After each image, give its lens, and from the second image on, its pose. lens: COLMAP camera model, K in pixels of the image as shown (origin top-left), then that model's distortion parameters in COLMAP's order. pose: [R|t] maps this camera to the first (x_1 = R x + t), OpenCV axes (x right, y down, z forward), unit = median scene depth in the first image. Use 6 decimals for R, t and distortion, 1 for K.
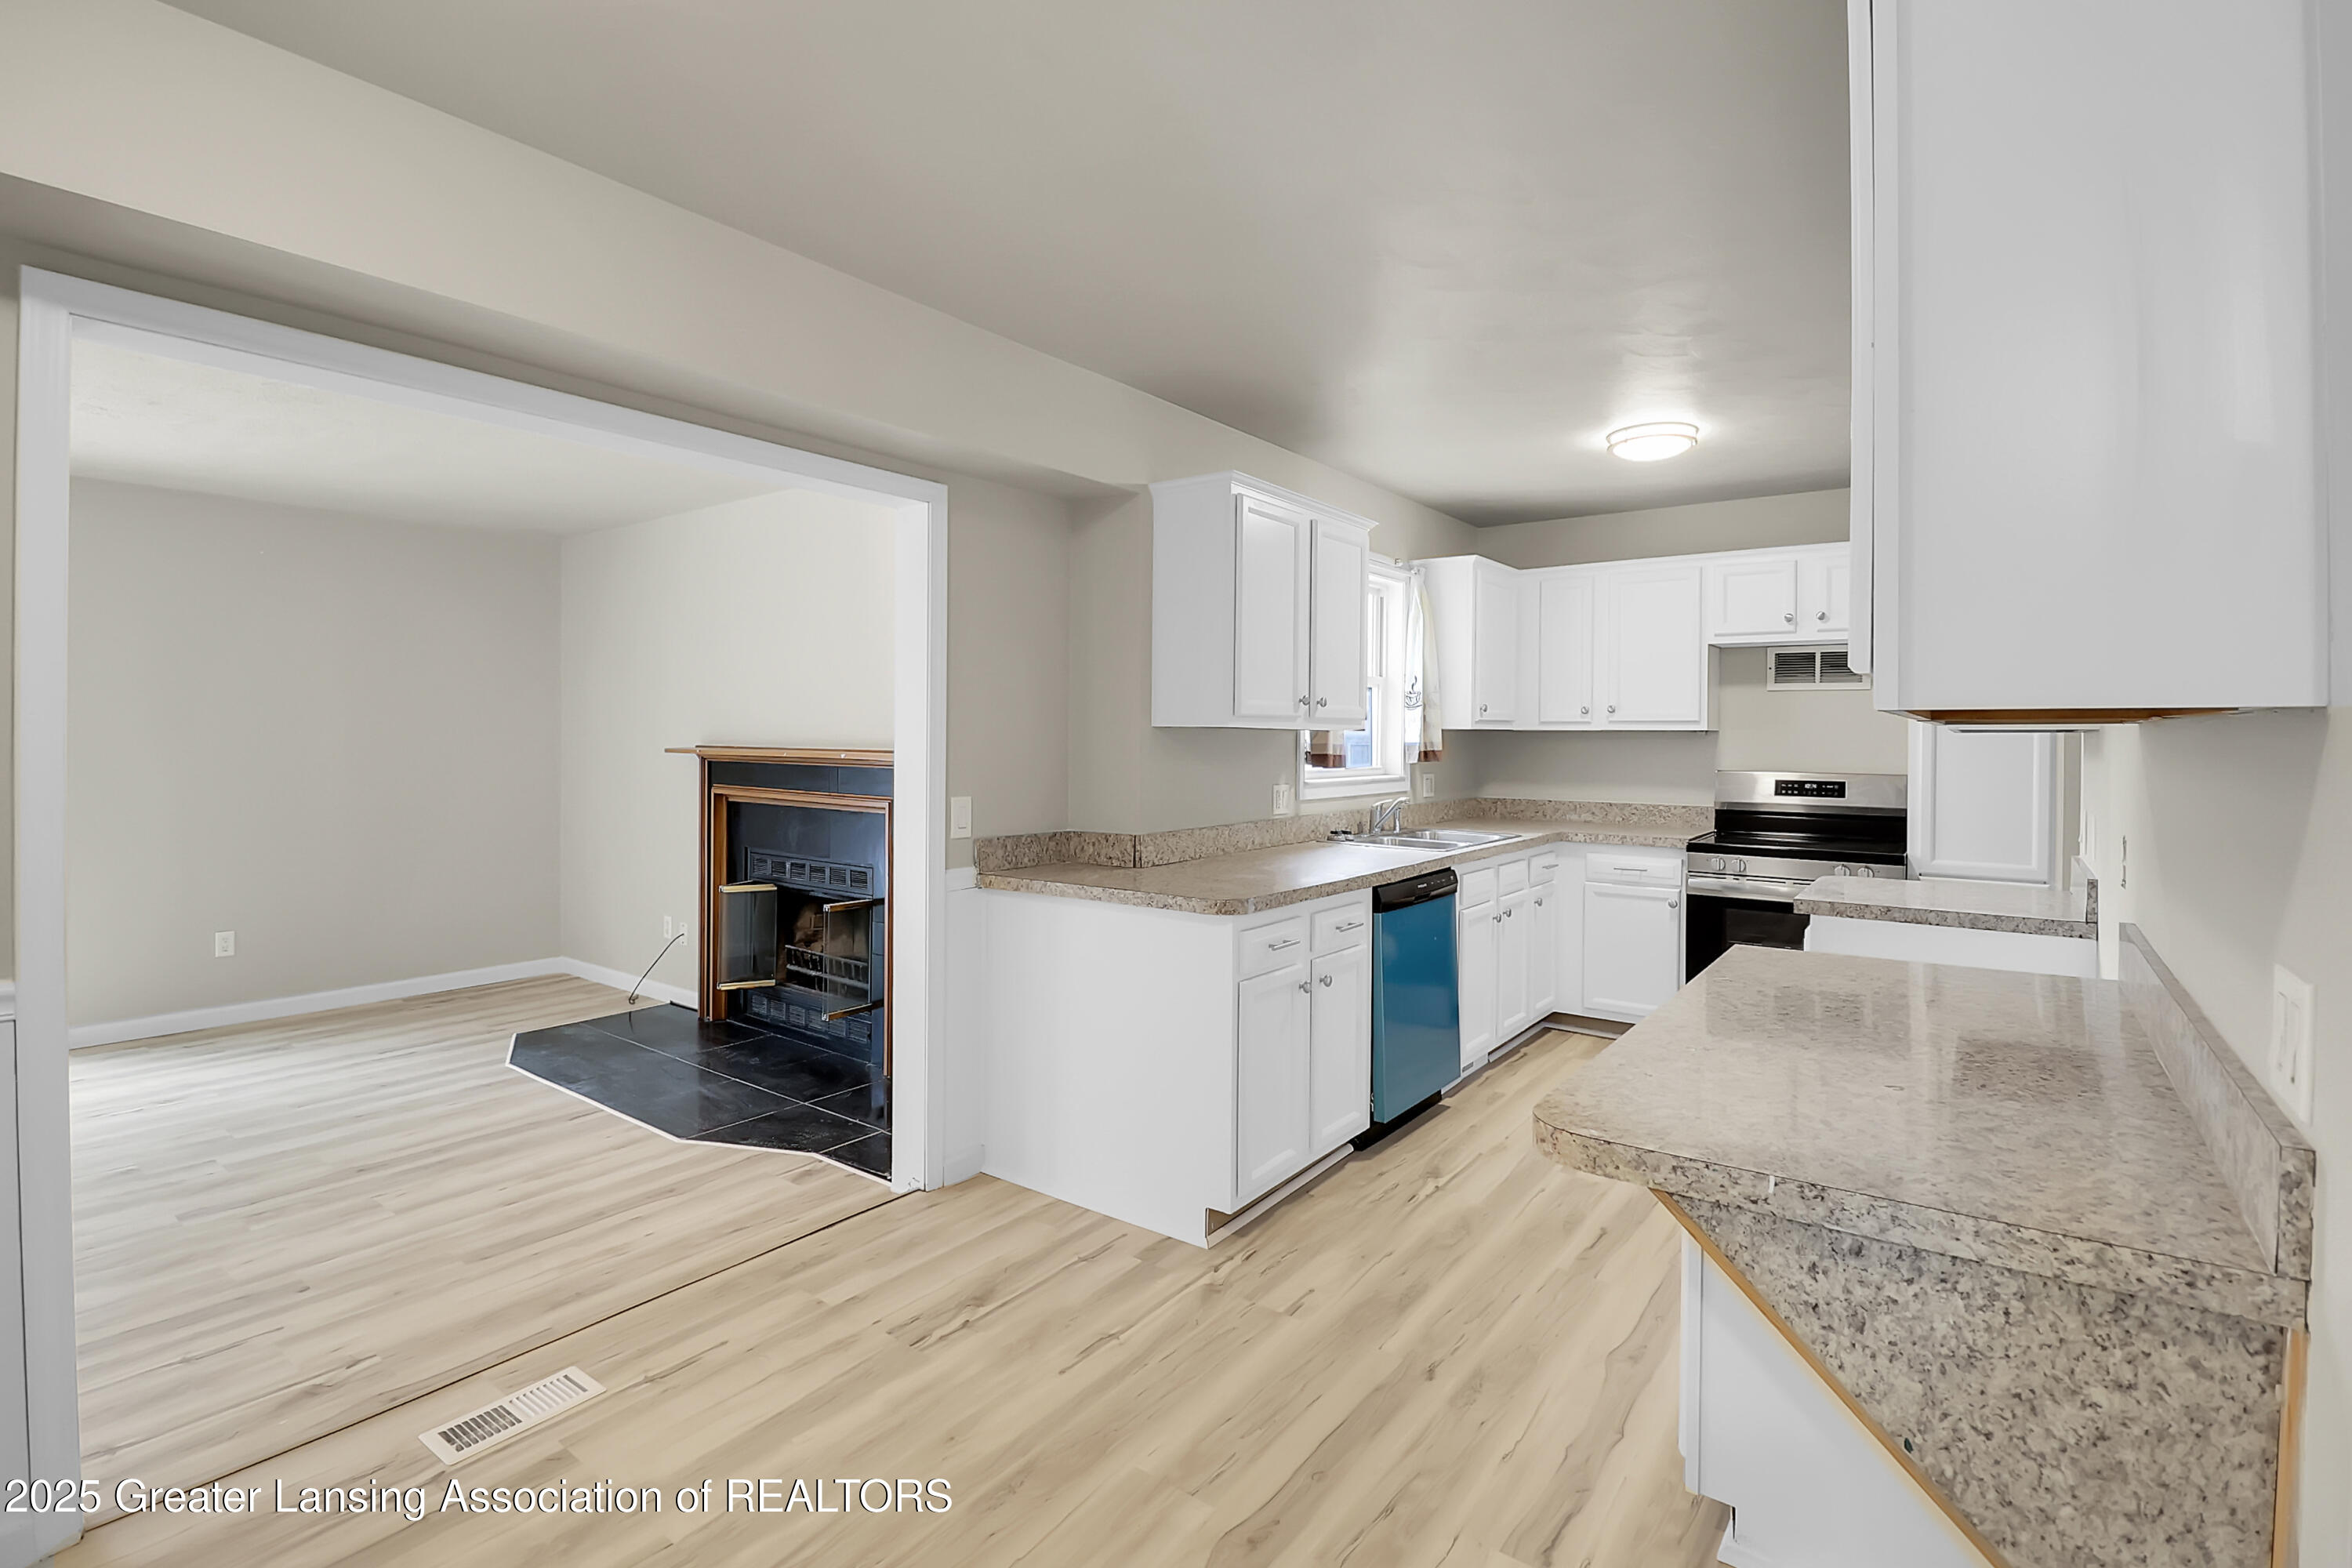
lens RADIAL K [[1141.3, 0, 1178.4], [0, 1141.3, 743.1], [0, 0, 1]] dist [0.030124, 0.000306]
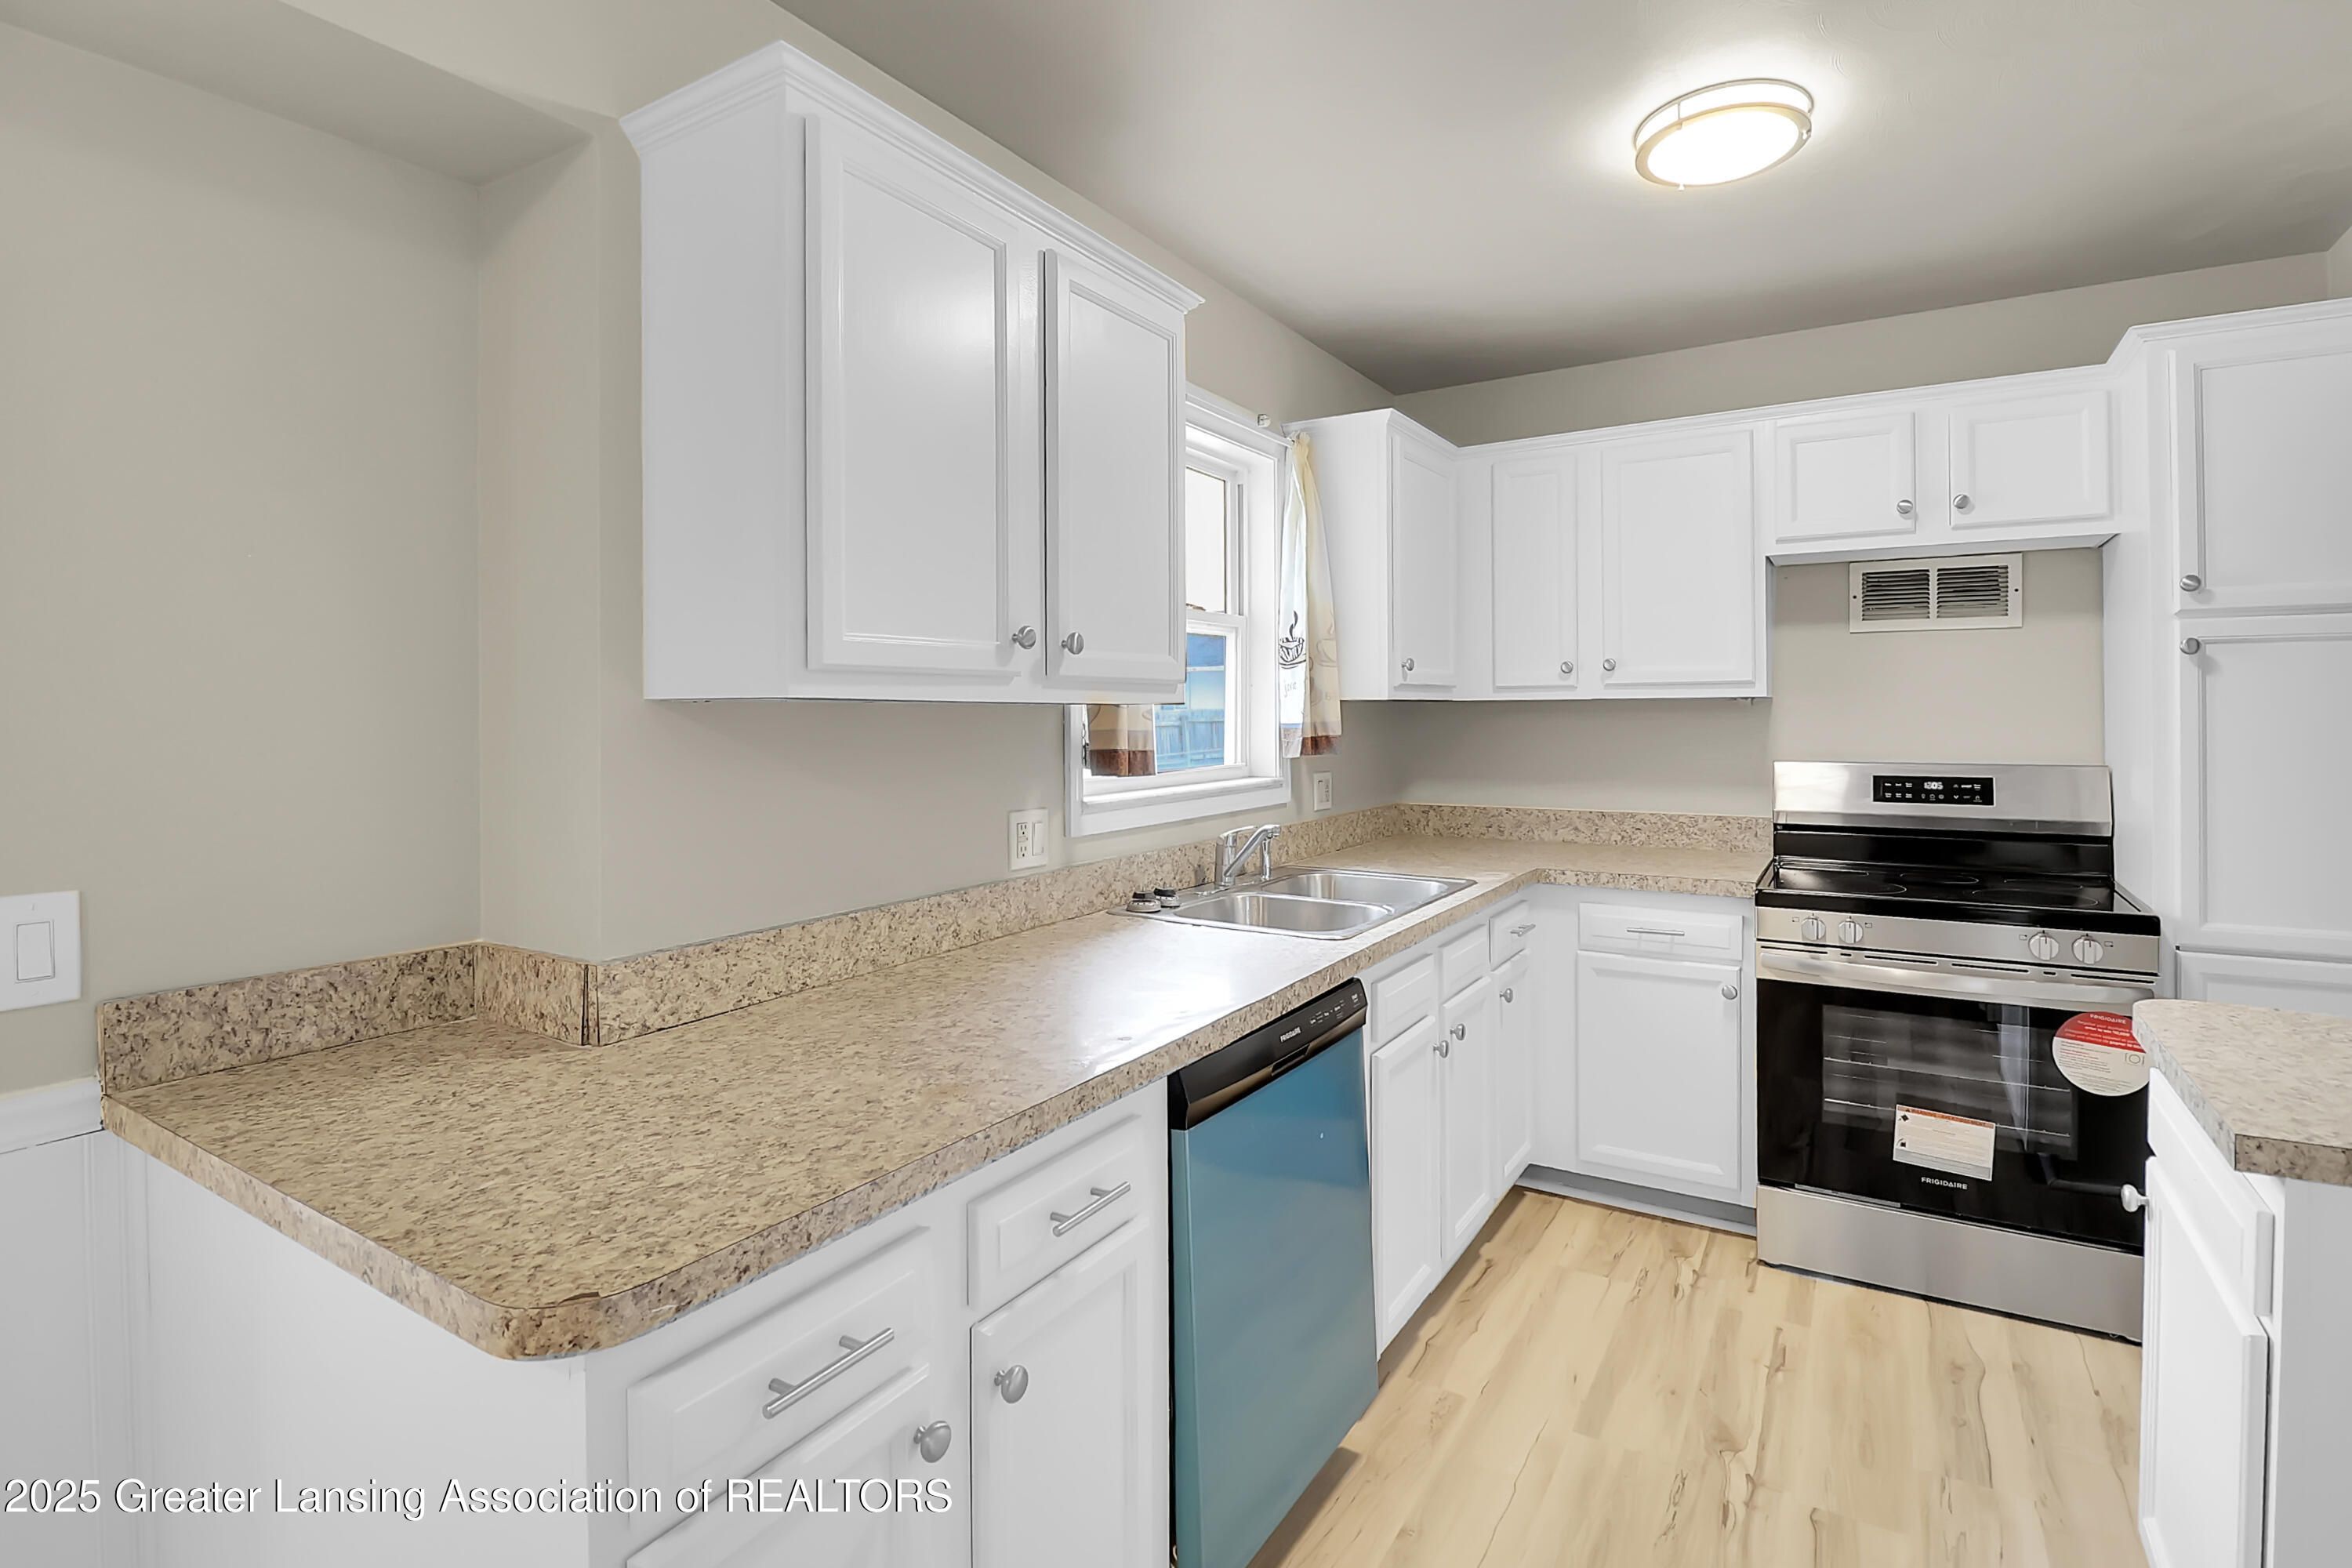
lens RADIAL K [[1136.5, 0, 1172.8], [0, 1136.5, 718.8], [0, 0, 1]] dist [0.001452, 0.000136]
pose [[0.997858, -0.014121, 0.063873, 0.112515], [0.014255, 0.999897, -0.001652, -0.002997], [-0.063843, 0.002559, 0.997957, 0.442214]]
